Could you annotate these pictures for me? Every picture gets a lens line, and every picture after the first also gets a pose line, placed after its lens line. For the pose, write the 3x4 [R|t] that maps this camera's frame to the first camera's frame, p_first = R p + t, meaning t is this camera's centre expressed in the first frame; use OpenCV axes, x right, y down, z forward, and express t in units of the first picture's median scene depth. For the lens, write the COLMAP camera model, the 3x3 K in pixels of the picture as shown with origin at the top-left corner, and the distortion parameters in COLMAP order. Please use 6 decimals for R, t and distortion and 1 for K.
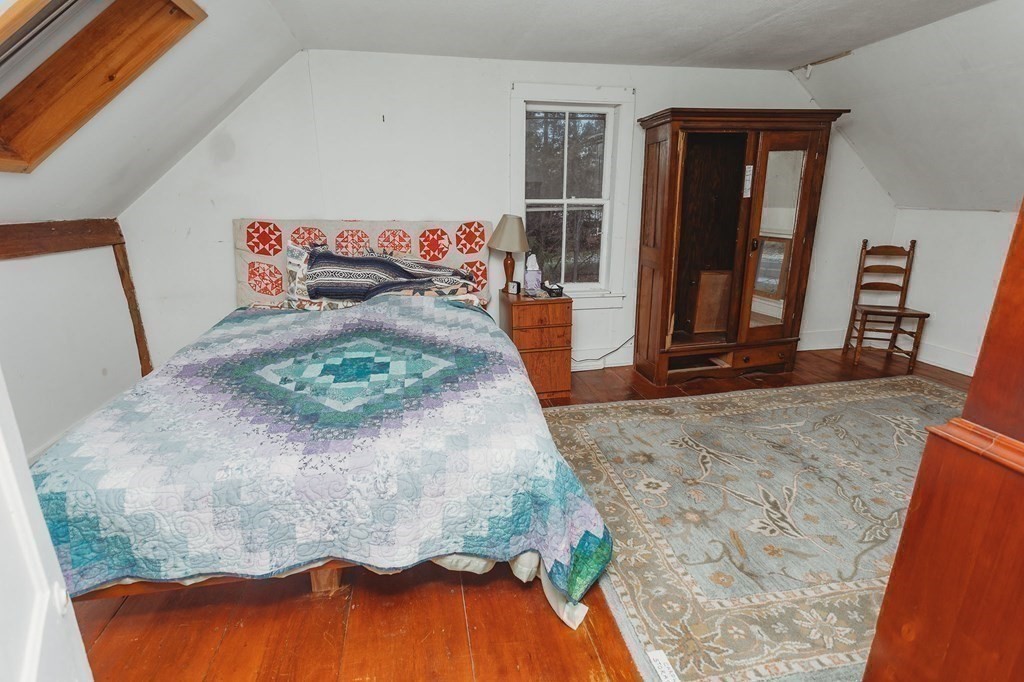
lens RADIAL K [[494.5, 0, 502.1], [0, 494.5, 340.5], [0, 0, 1]] dist [-0.002313, 0.001308]
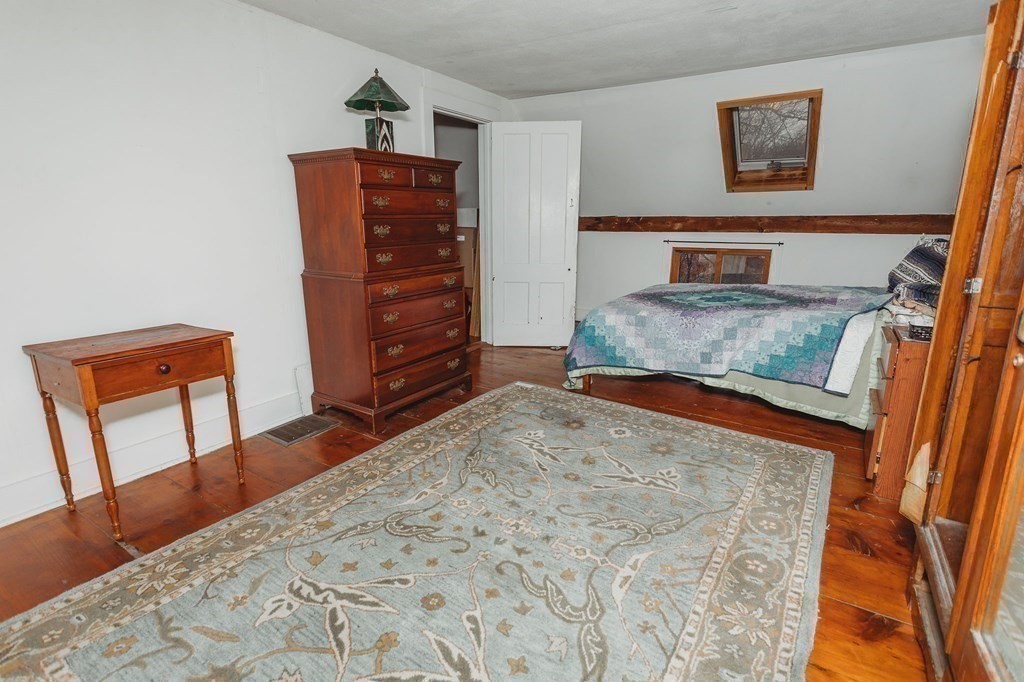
lens RADIAL K [[494.5, 0, 490.1], [0, 494.5, 335.3], [0, 0, 1]] dist [-0.002313, 0.001308]
pose [[-0.722615, 0.164601, -0.671367, 0.998559], [-0.180576, 0.892561, 0.413192, -0.273616], [0.667248, 0.419812, -0.615255, 1.097933]]
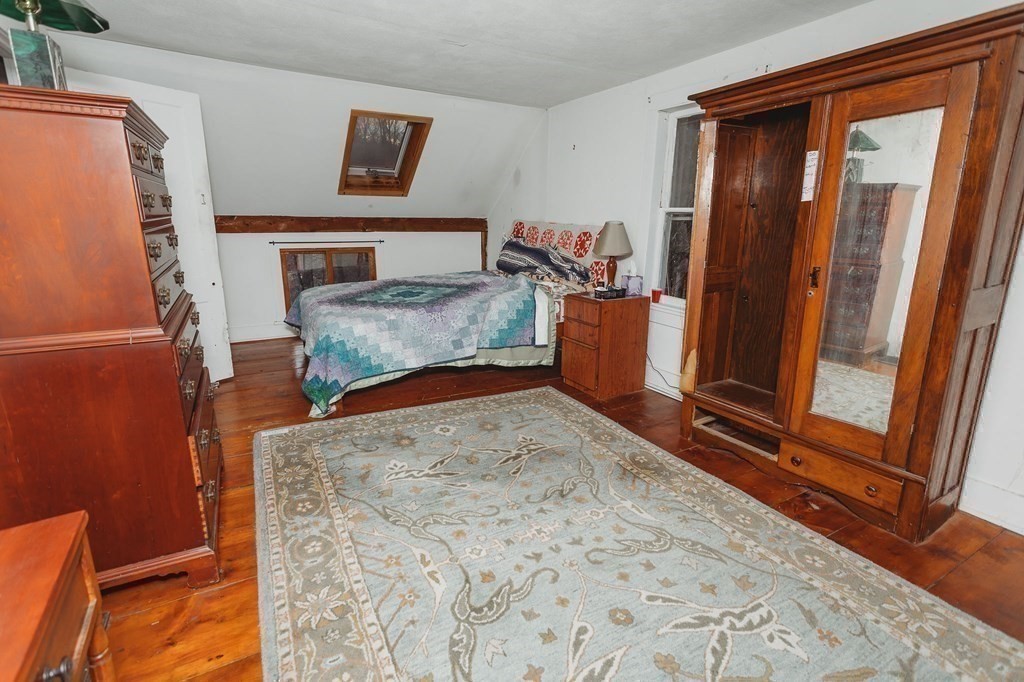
lens RADIAL K [[494.5, 0, 503.1], [0, 494.5, 337.6], [0, 0, 1]] dist [-0.002313, 0.001308]
pose [[0.290845, 0.236179, -0.927162, 1.115874], [-0.273886, 0.949052, 0.155839, -0.125703], [0.916731, 0.208611, 0.340713, 0.506601]]
